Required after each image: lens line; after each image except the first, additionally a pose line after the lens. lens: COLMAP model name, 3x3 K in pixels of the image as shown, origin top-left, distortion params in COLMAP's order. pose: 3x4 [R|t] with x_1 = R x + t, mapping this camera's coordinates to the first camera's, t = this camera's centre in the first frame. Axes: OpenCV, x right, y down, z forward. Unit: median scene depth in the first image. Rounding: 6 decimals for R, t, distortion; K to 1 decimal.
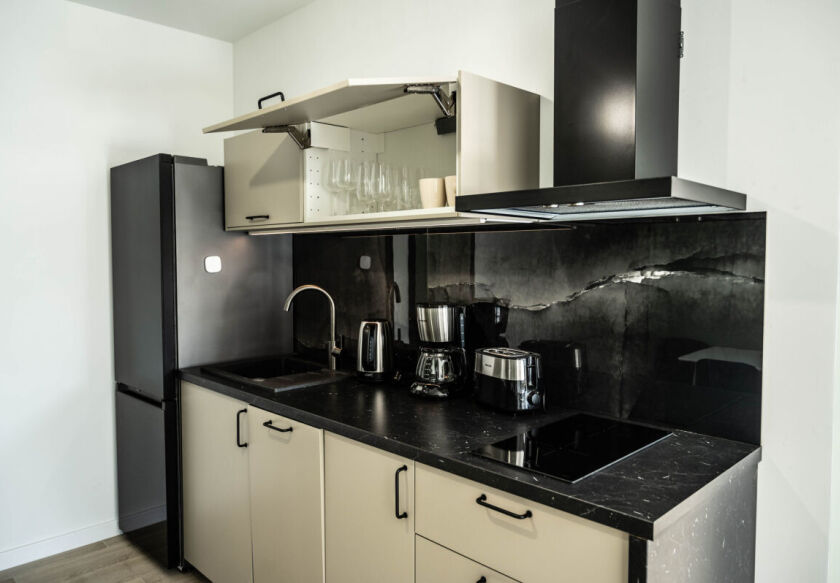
lens RADIAL K [[605.3, 0, 419.4], [0, 605.3, 290.5], [0, 0, 1]] dist [-0.008610, -0.000621]
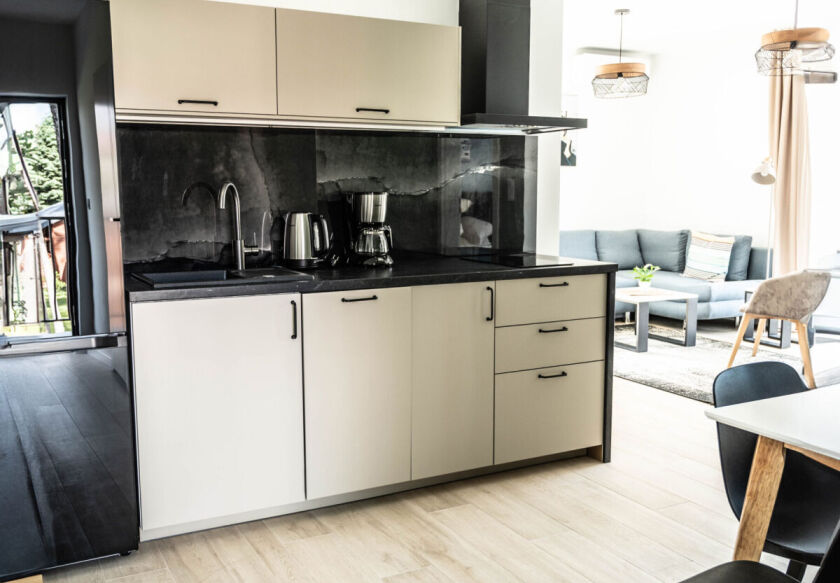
lens RADIAL K [[847.4, 0, 422.5], [0, 847.4, 292.4], [0, 0, 1]] dist [0.025992, 0.000000]
pose [[0.278808, -0.118796, 0.952971, -1.720155], [0.054851, 0.992669, 0.107698, 0.046385], [-0.958779, 0.022244, 0.283280, 0.425906]]
